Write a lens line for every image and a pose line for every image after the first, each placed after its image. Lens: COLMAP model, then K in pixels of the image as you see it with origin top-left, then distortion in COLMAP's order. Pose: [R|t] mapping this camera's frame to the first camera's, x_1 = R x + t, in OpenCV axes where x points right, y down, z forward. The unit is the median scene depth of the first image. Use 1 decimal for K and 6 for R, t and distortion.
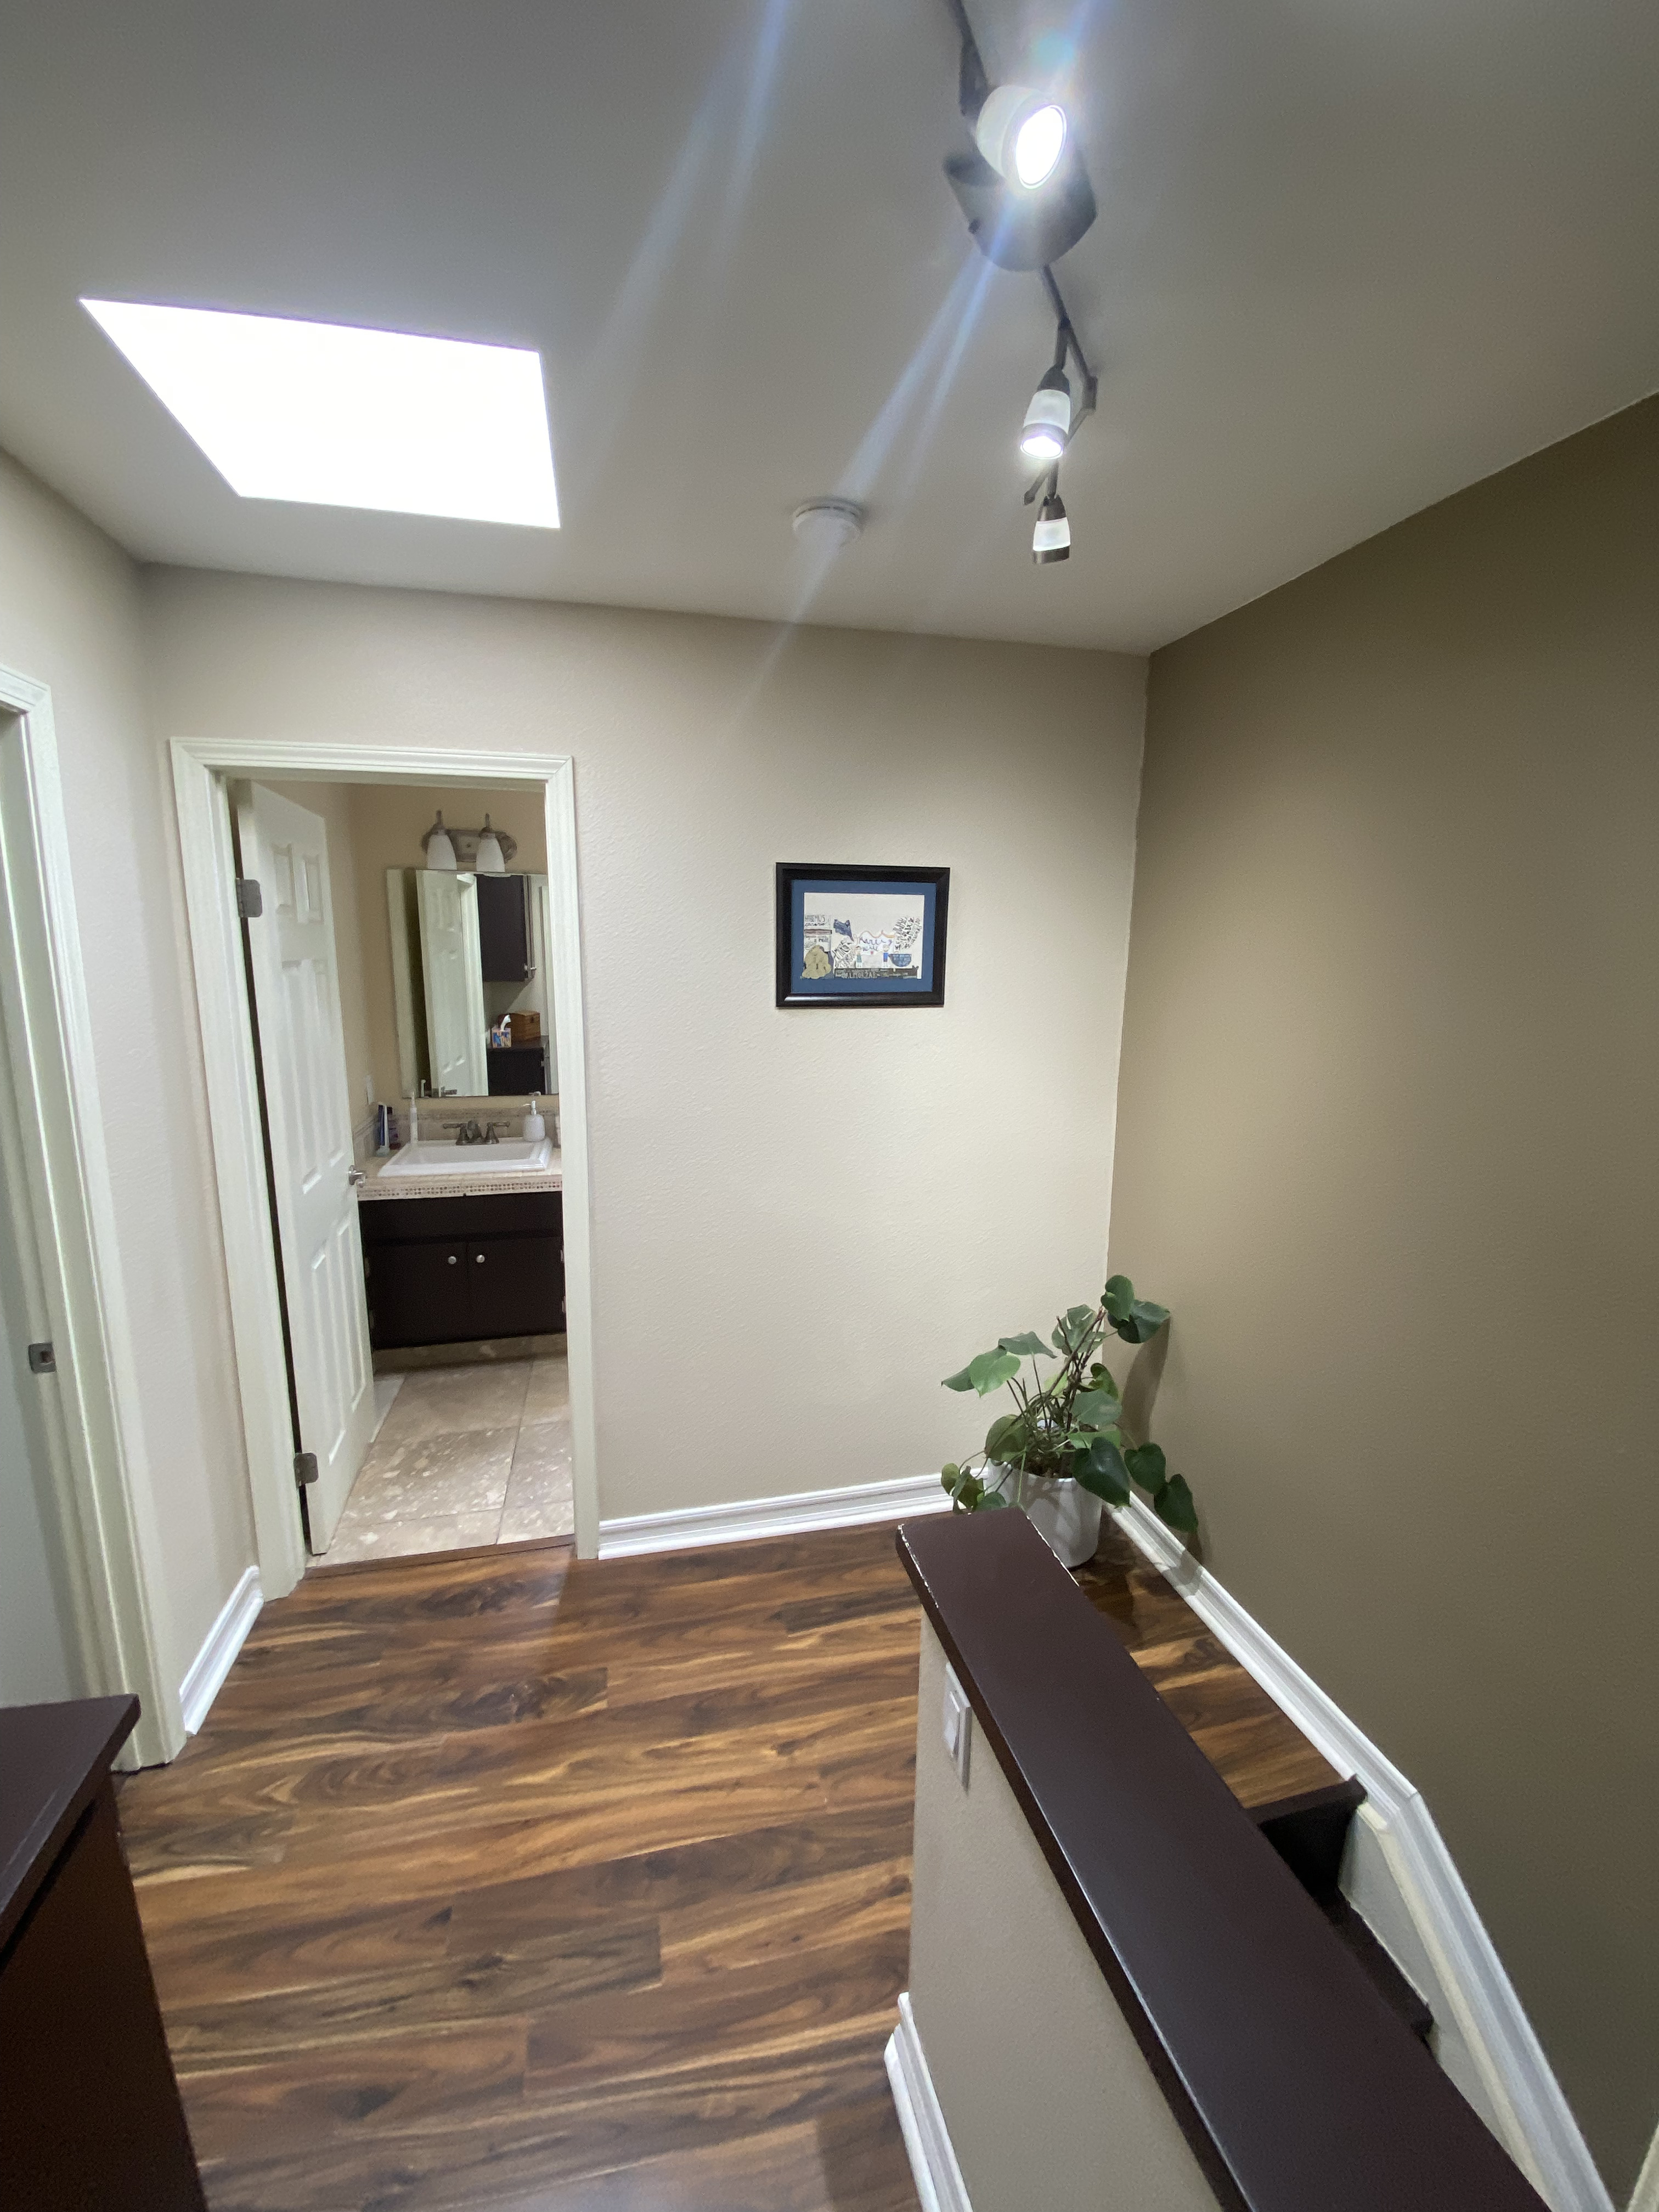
lens RADIAL K [[894.3, 0, 824.5], [0, 894.3, 1109.0], [0, 0, 1]] dist [0.015888, -0.018192]
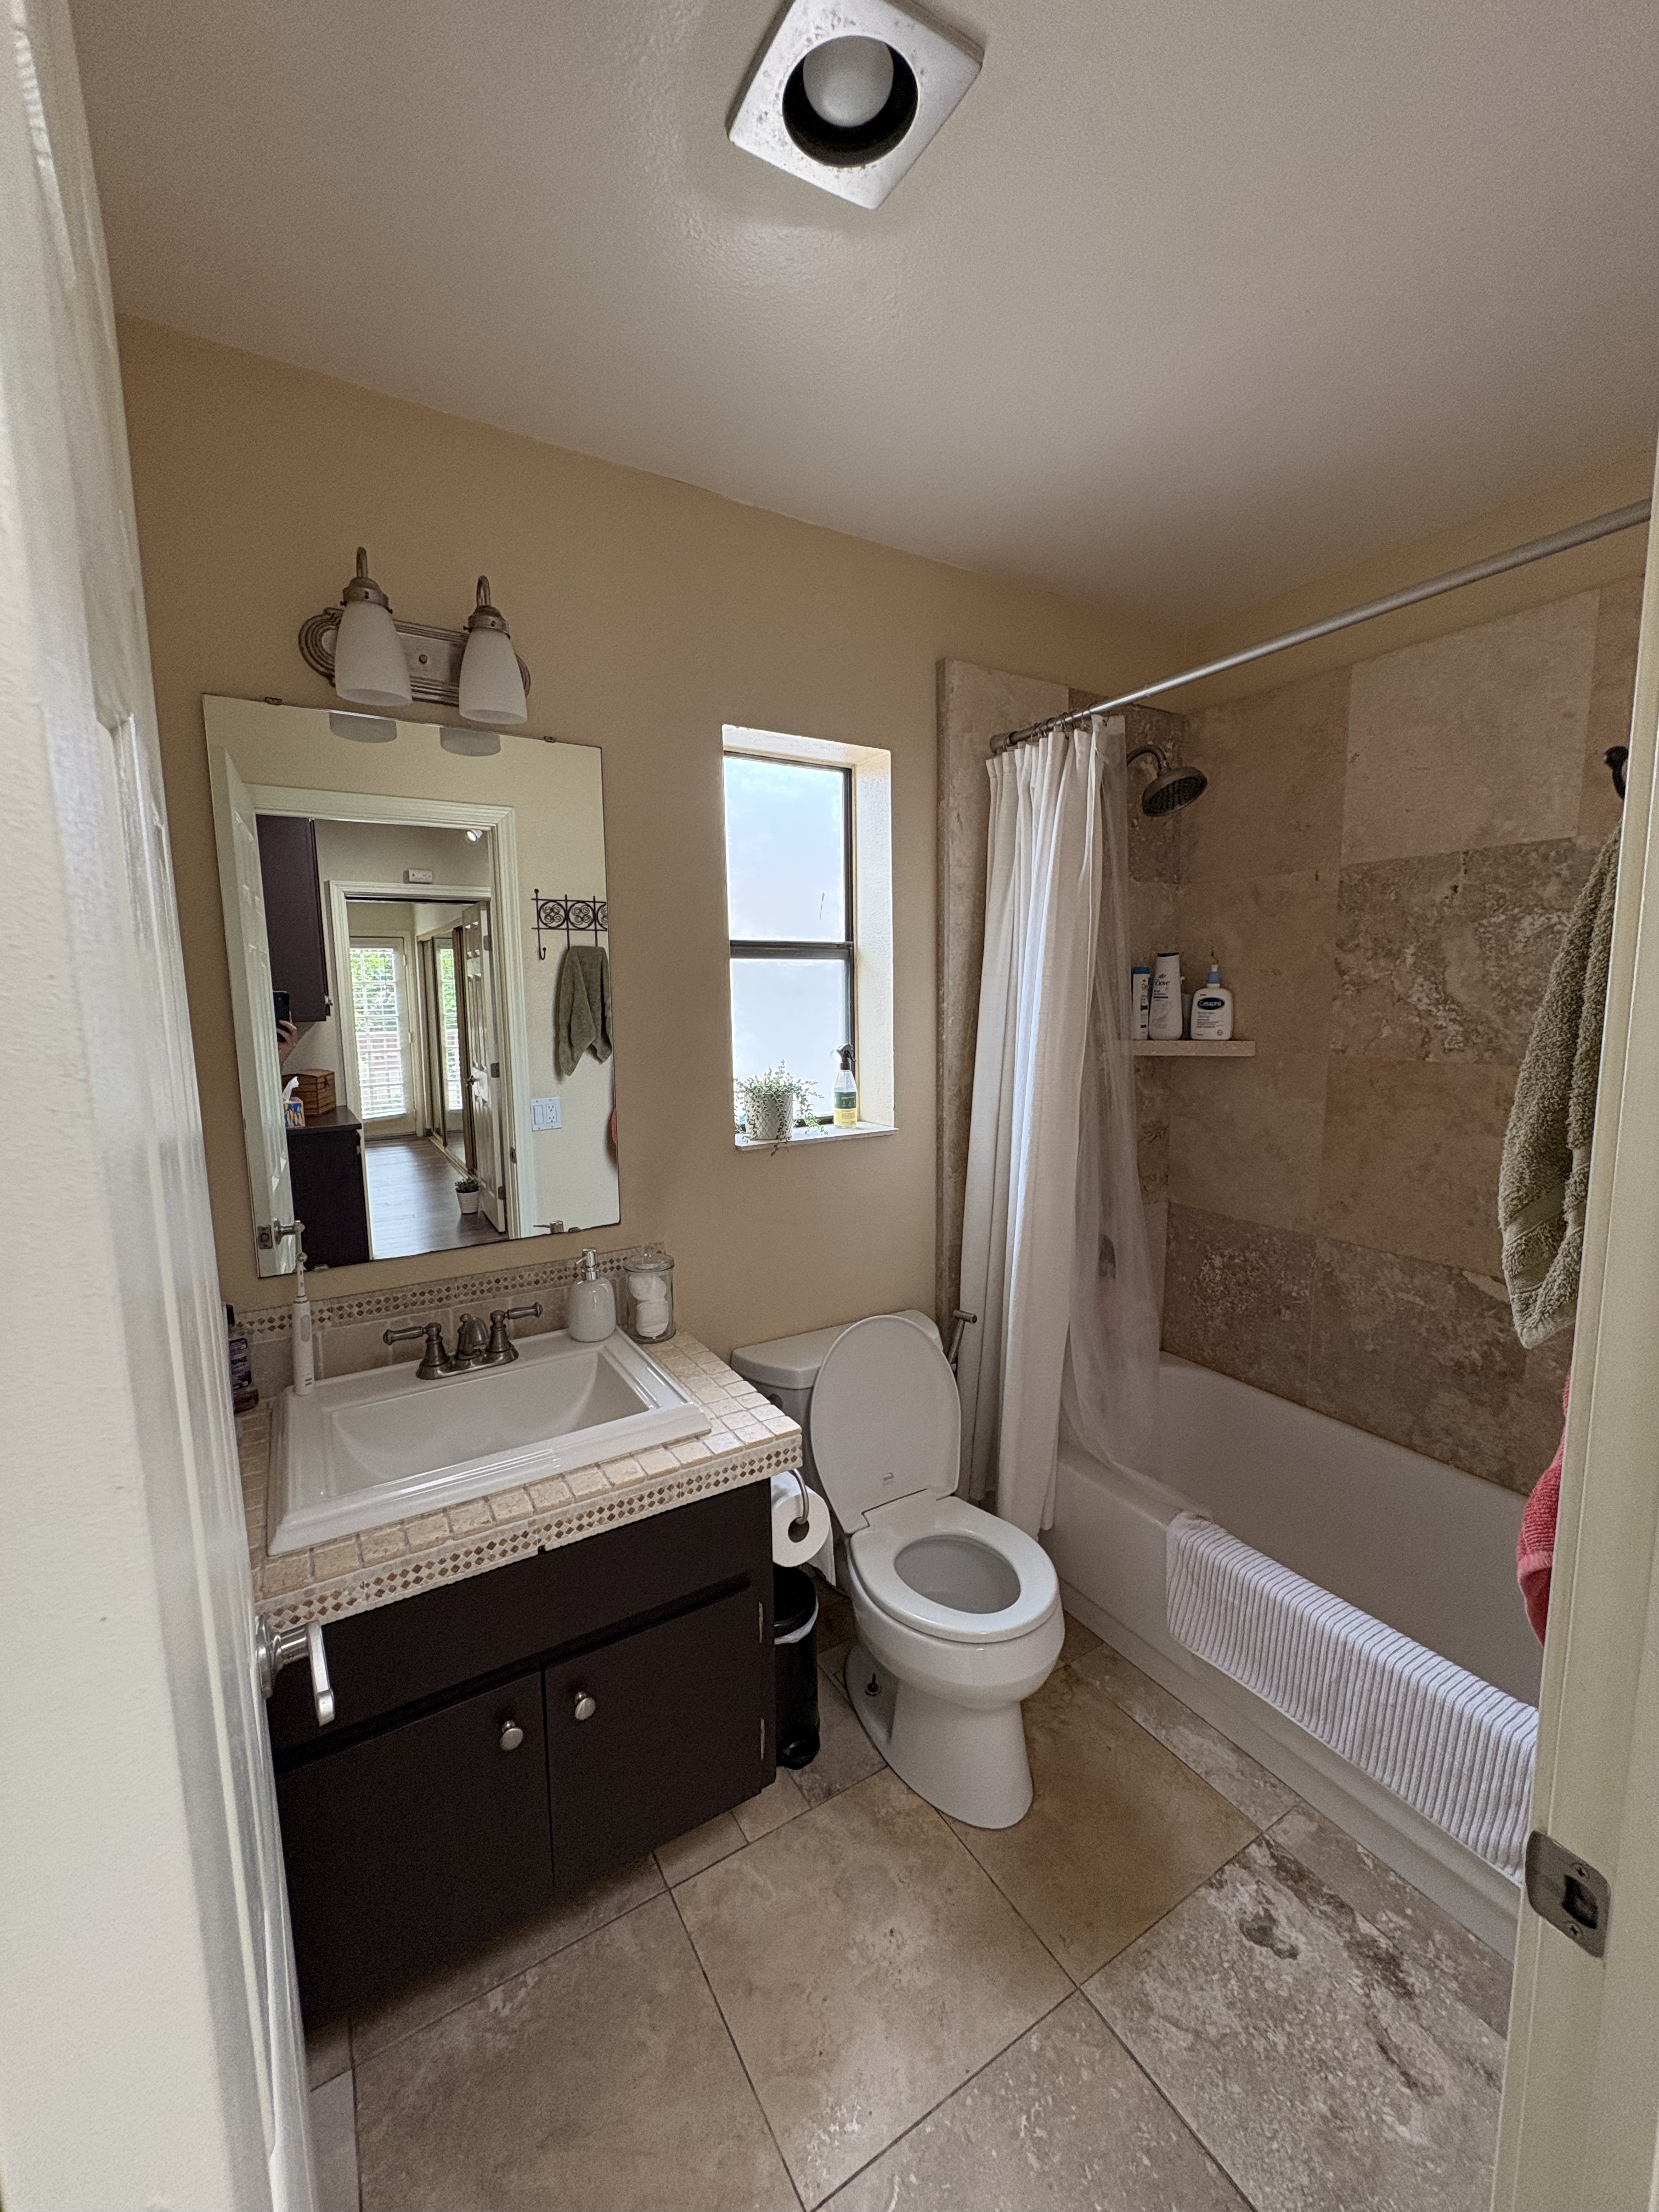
lens RADIAL K [[880.2, 0, 827.8], [0, 880.2, 1109.8], [0, 0, 1]] dist [0.000876, -0.000426]
pose [[0.950679, -0.065204, 0.303246, -0.346676], [0.079883, 0.996145, -0.036242, -0.052992], [-0.299714, 0.058679, 0.952223, 0.549846]]
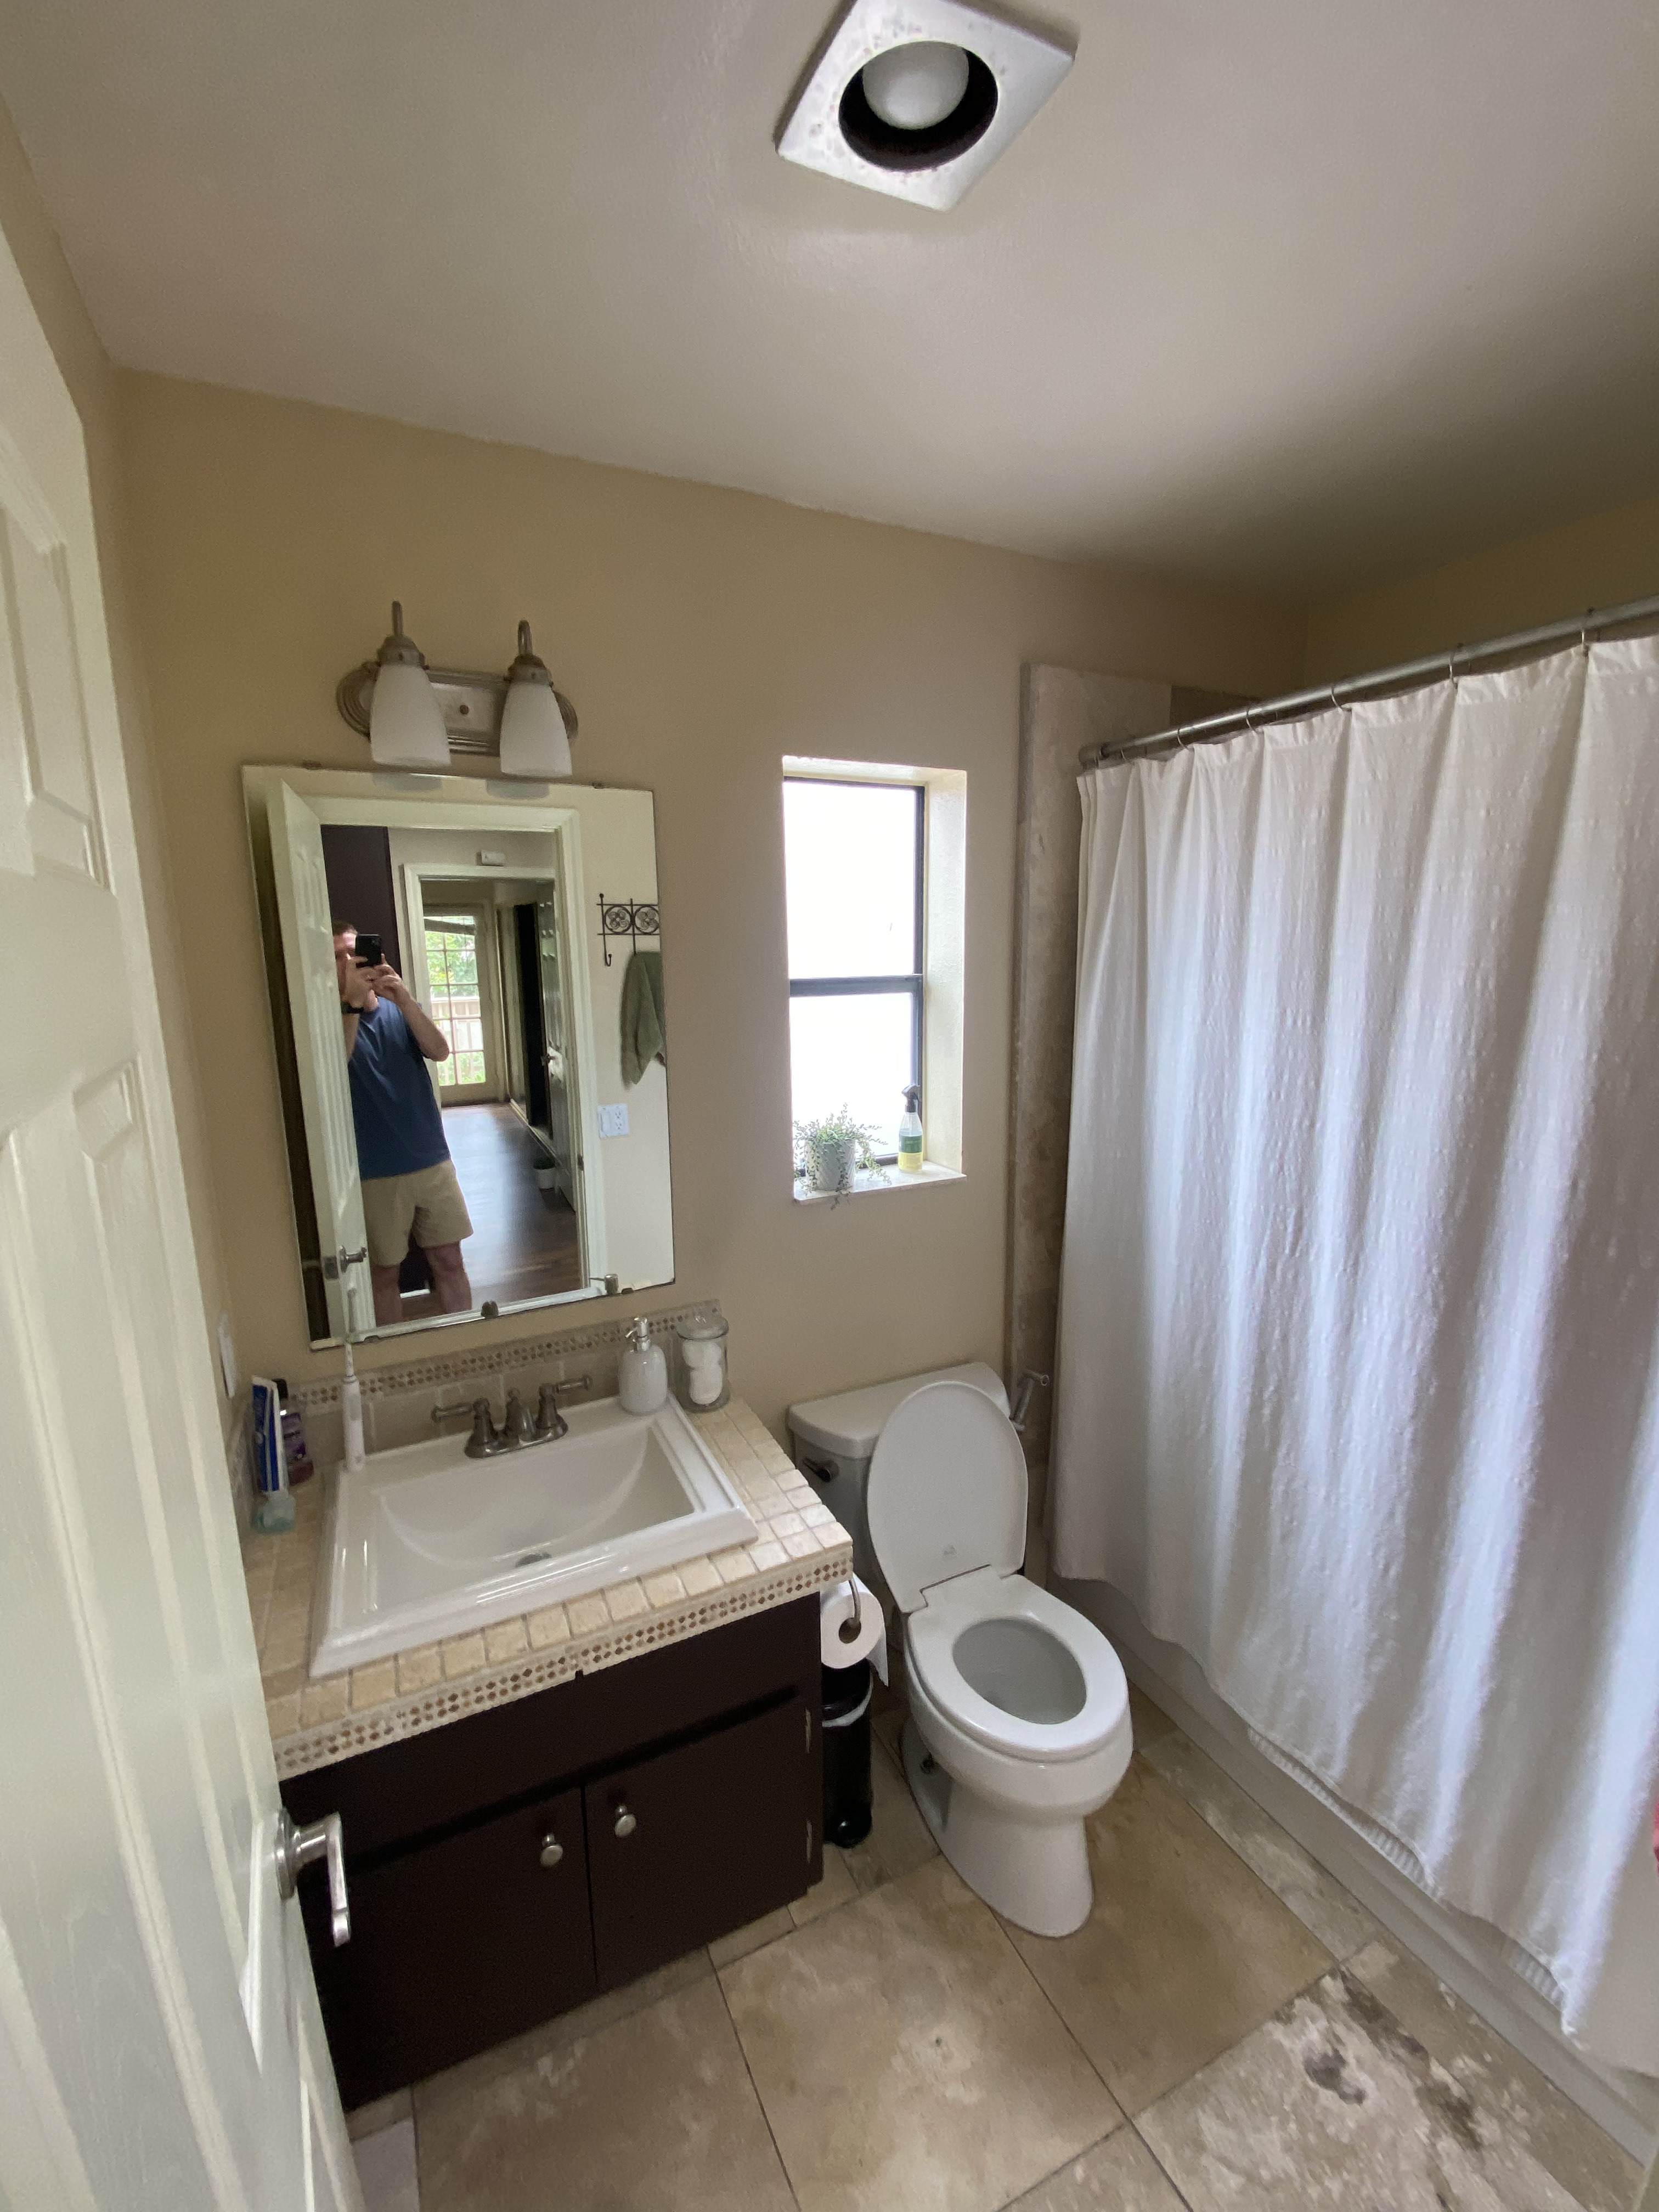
lens RADIAL K [[894.3, 0, 823.6], [0, 894.3, 1106.4], [0, 0, 1]] dist [0.015888, -0.018192]
pose [[0.975212, -0.065319, 0.211412, -0.329050], [0.064942, 0.997851, 0.008734, -0.109837], [-0.211528, 0.005212, 0.977358, 0.566308]]
